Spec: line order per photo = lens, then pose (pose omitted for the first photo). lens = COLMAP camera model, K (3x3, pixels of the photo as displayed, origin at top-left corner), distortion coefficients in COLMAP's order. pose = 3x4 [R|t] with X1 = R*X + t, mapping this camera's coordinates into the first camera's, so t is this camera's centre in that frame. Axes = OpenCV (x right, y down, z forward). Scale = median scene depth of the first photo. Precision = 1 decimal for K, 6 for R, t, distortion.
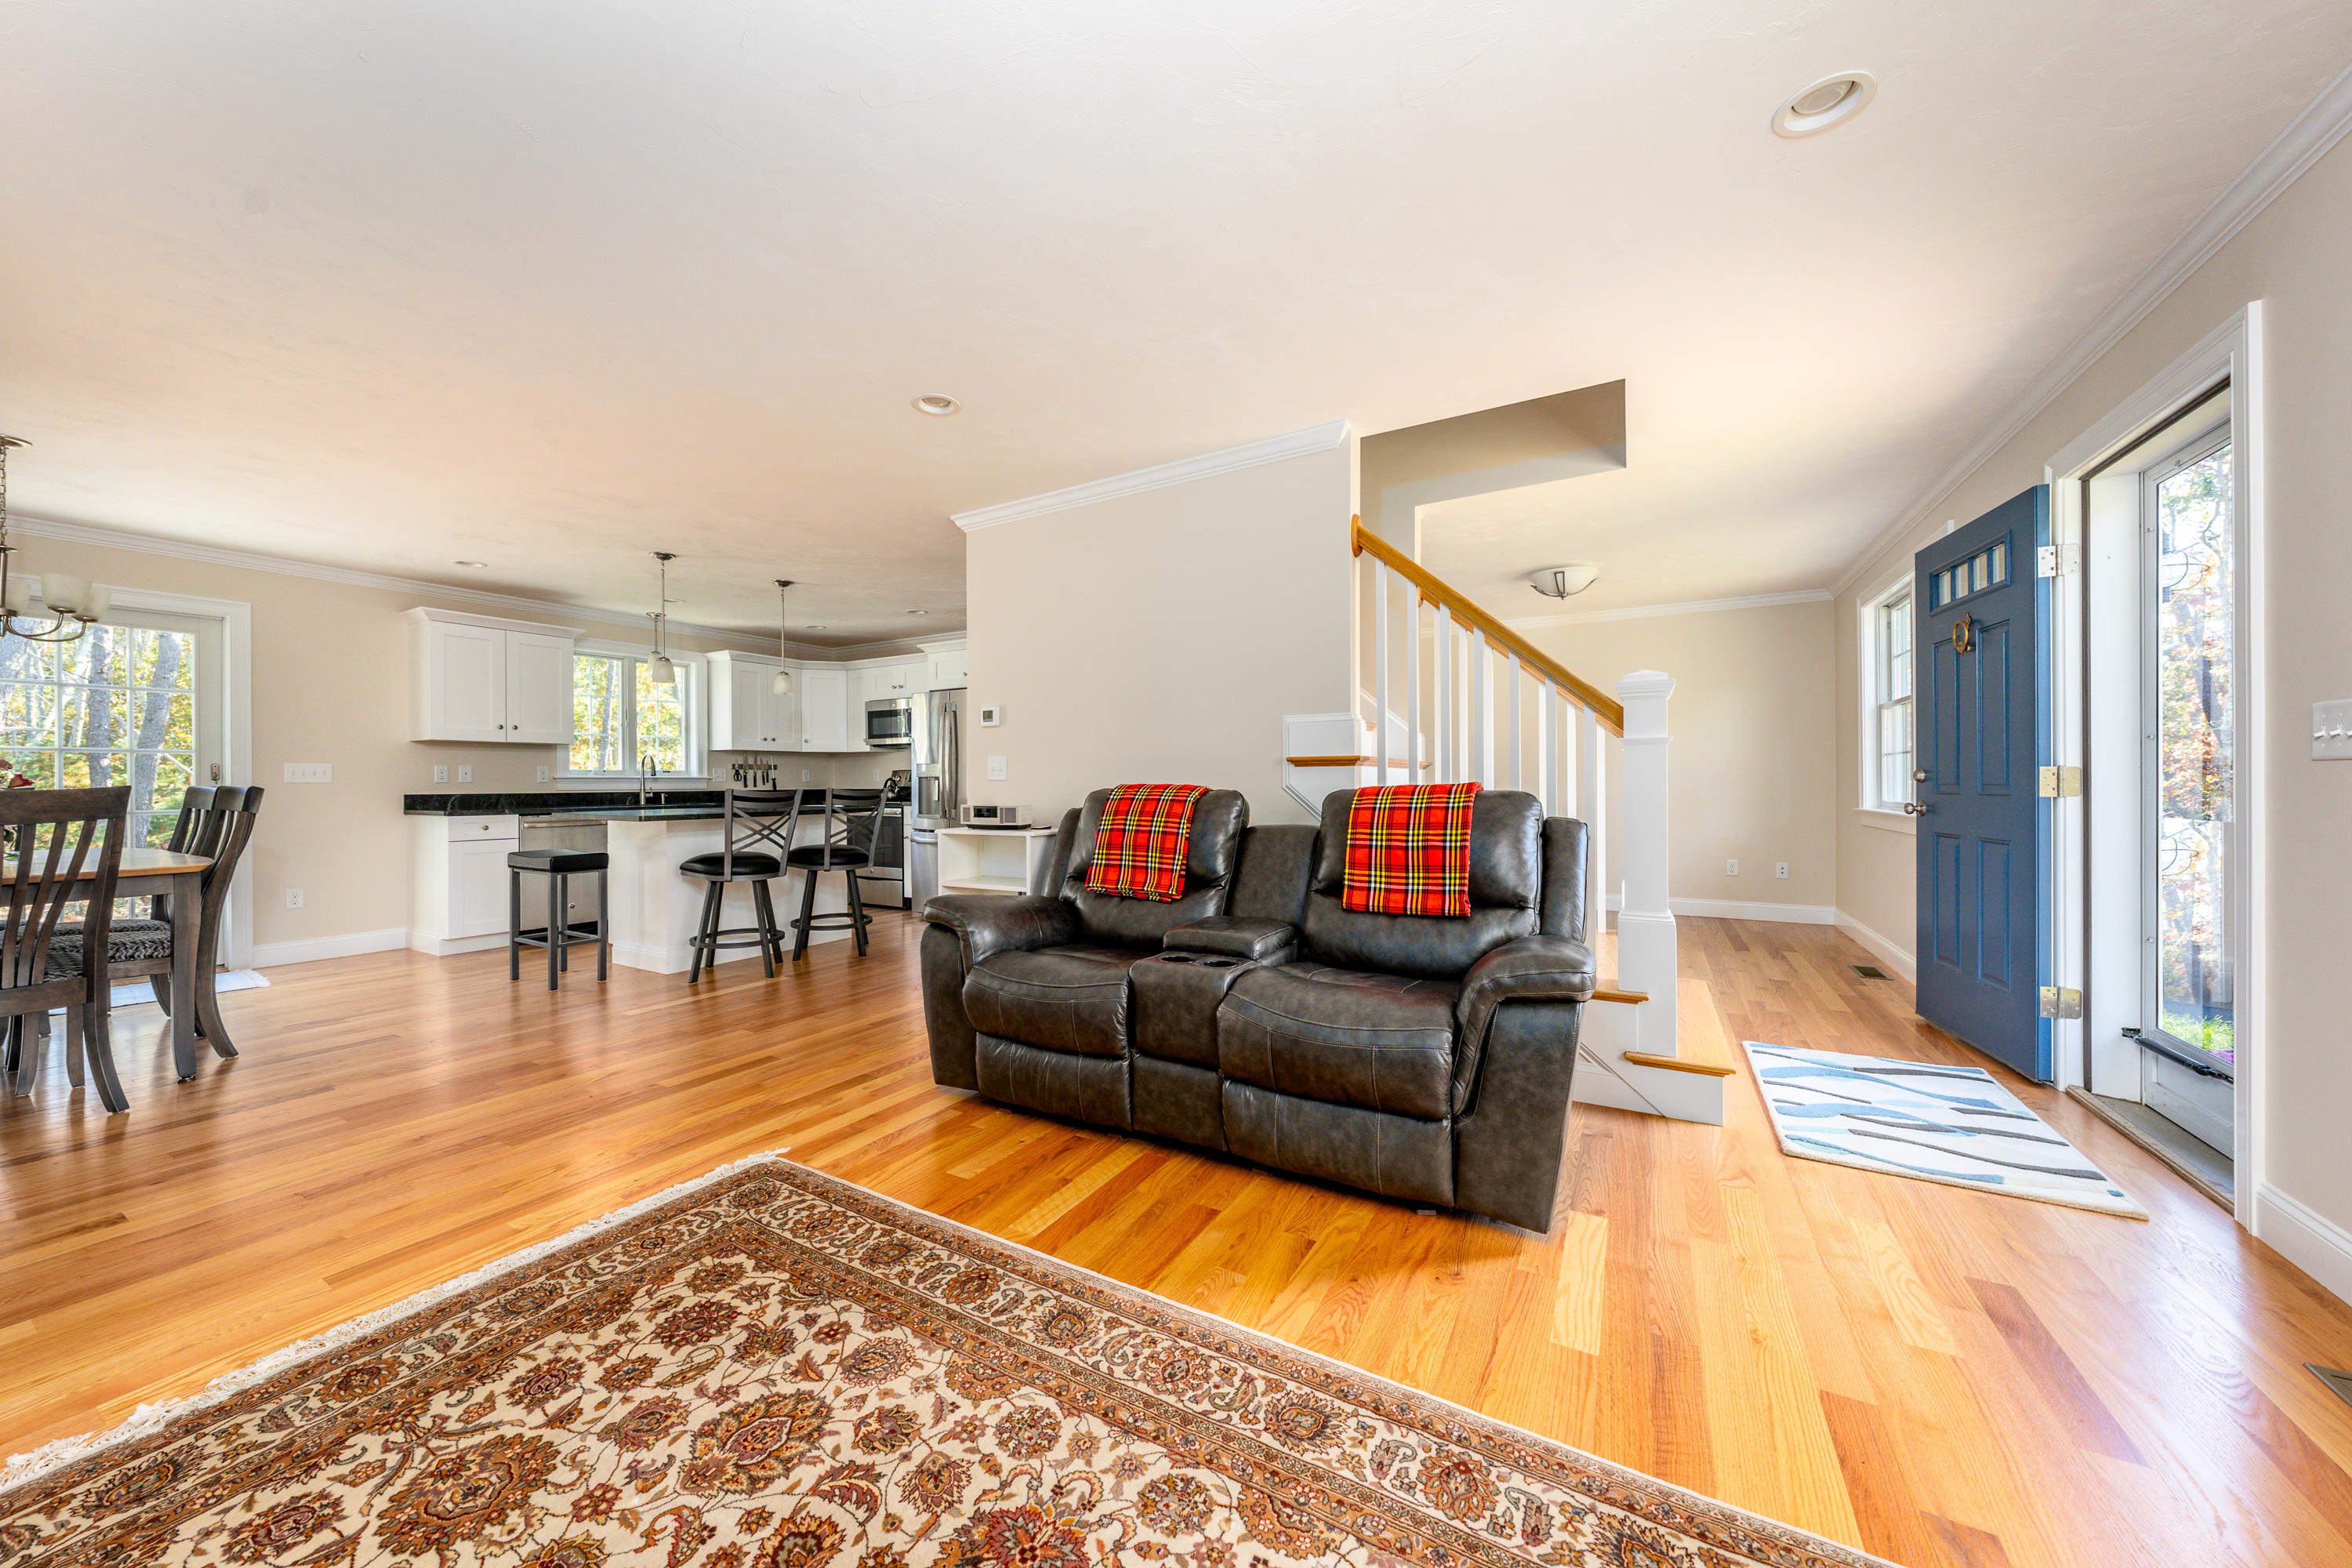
lens RADIAL K [[824.6, 0, 1149.4], [0, 824.6, 782.2], [0, 0, 1]] dist [-0.005346, 0.001370]
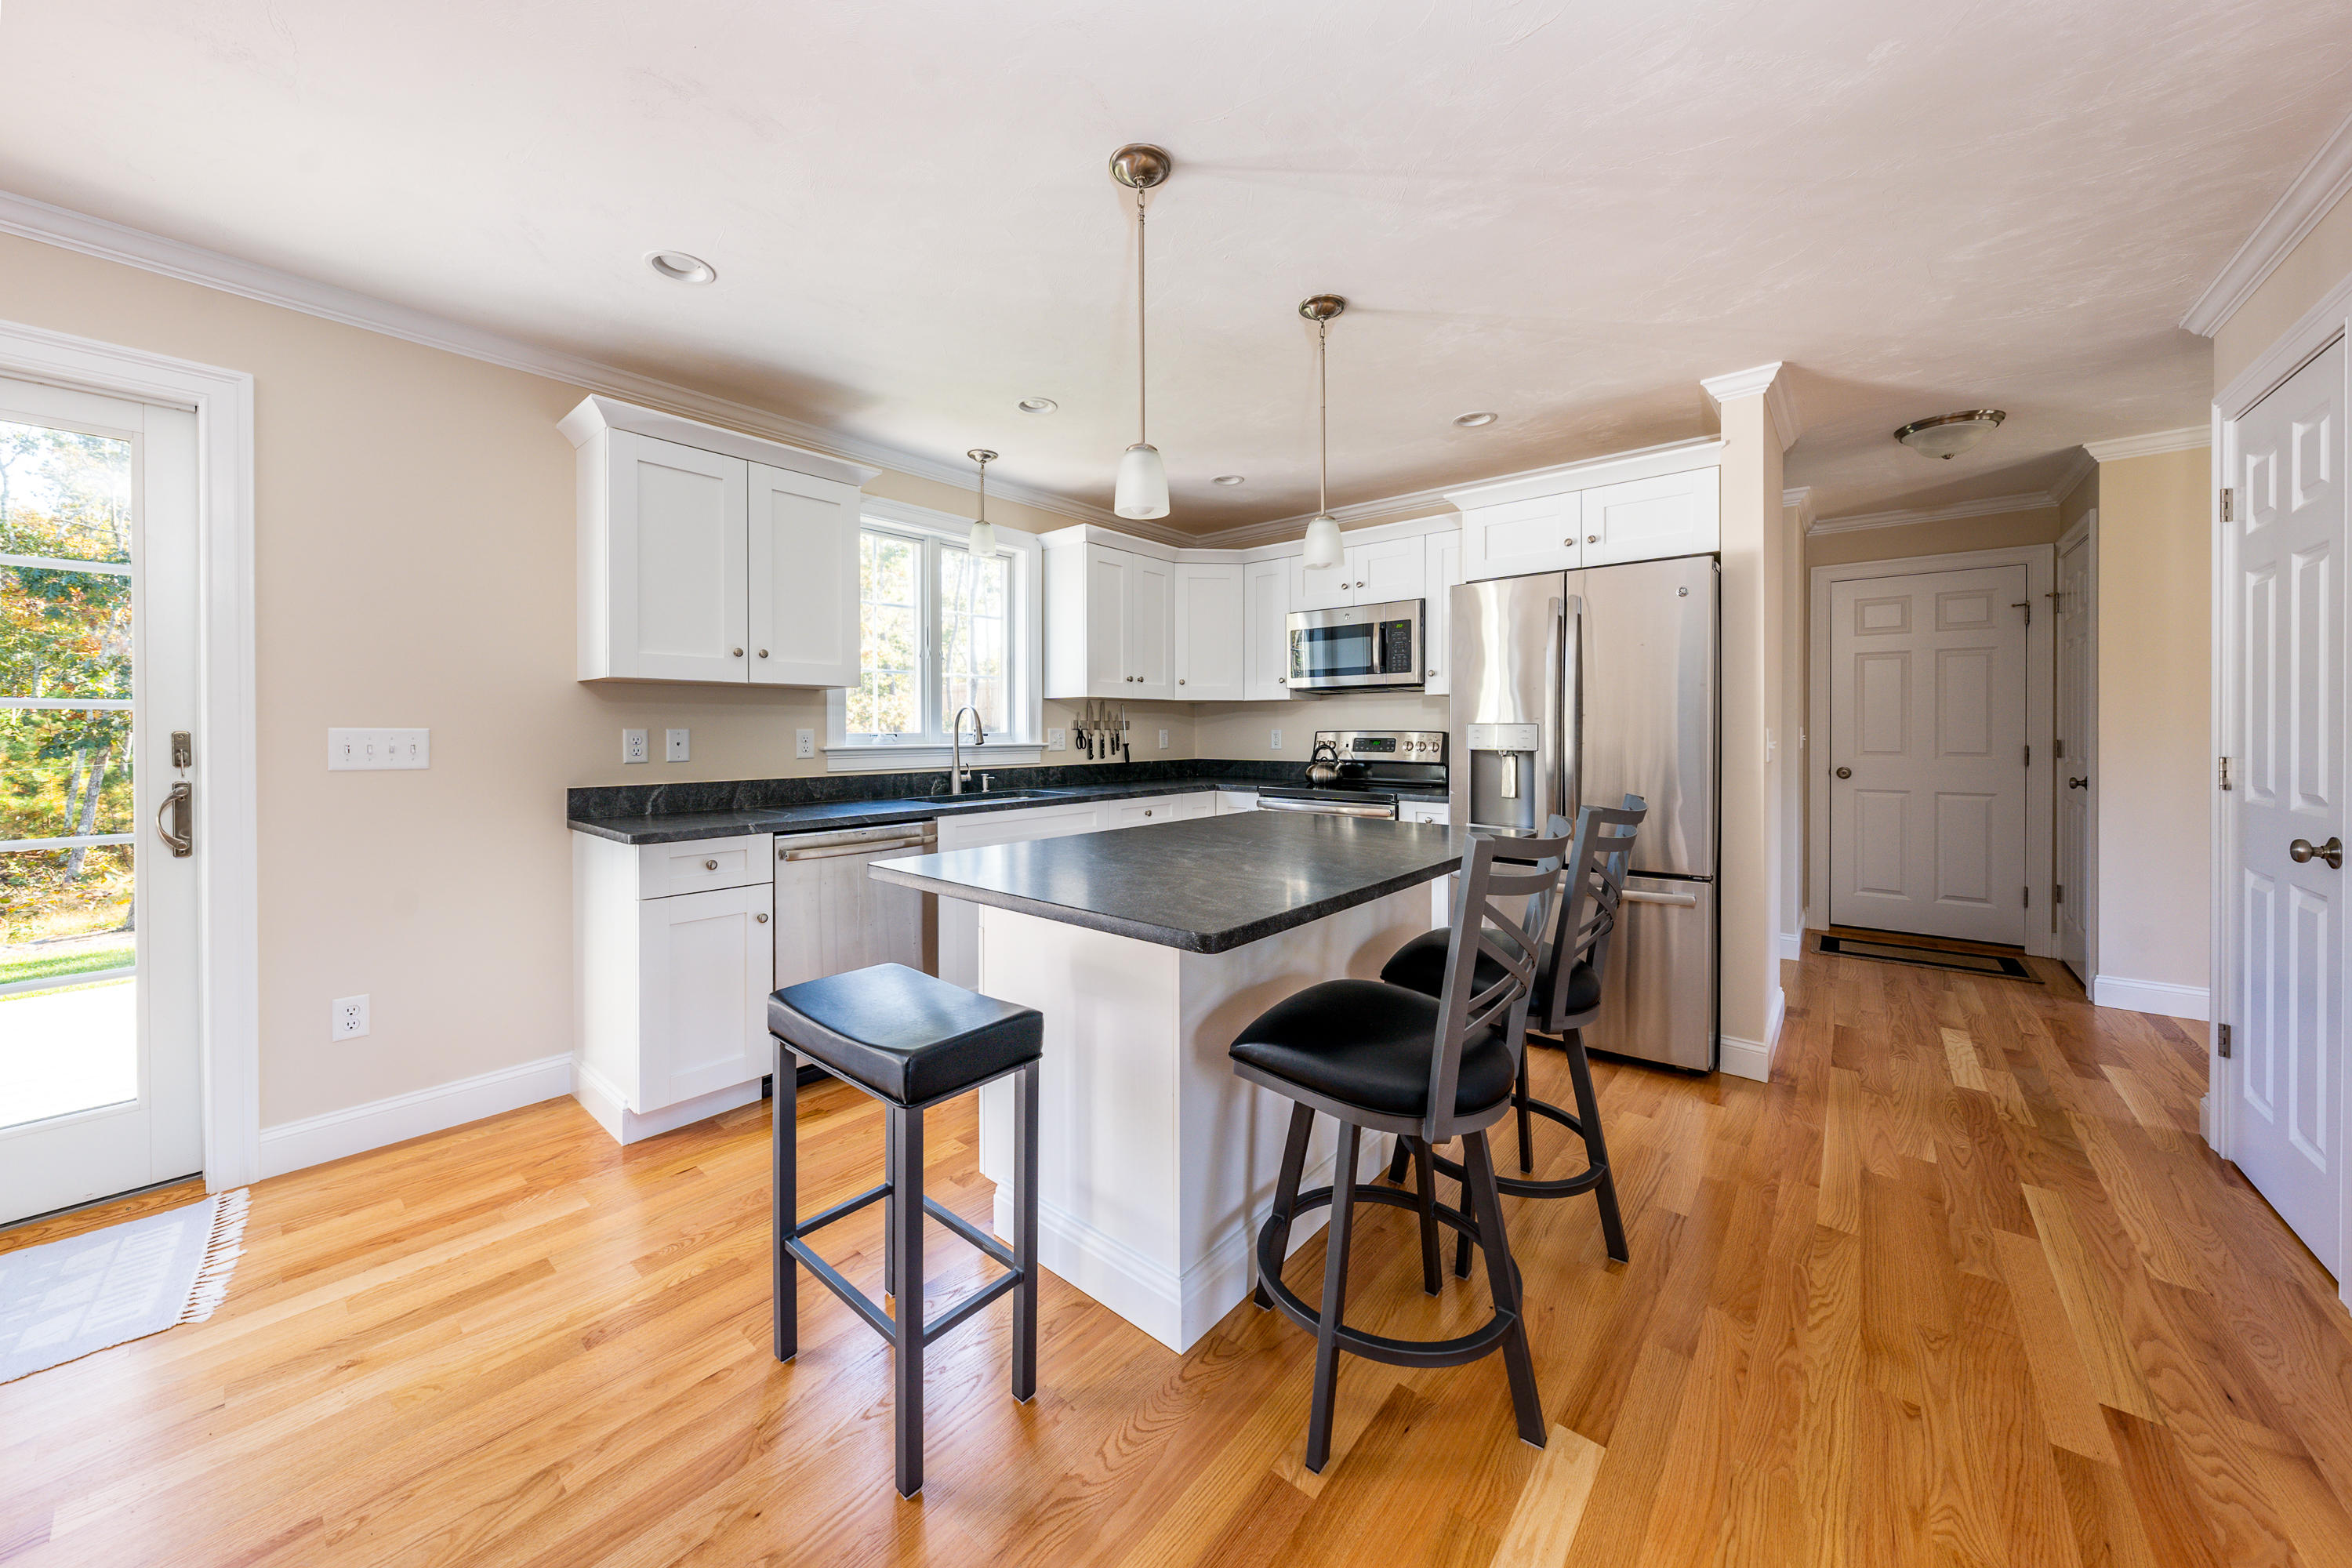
lens RADIAL K [[824.6, 0, 1163.0], [0, 824.6, 731.3], [0, 0, 1]] dist [-0.005346, 0.001370]
pose [[0.984952, 0.005712, -0.172734, -0.373787], [-0.005052, 0.999978, 0.004260, -0.019160], [0.172754, -0.003323, 0.984959, 0.460840]]
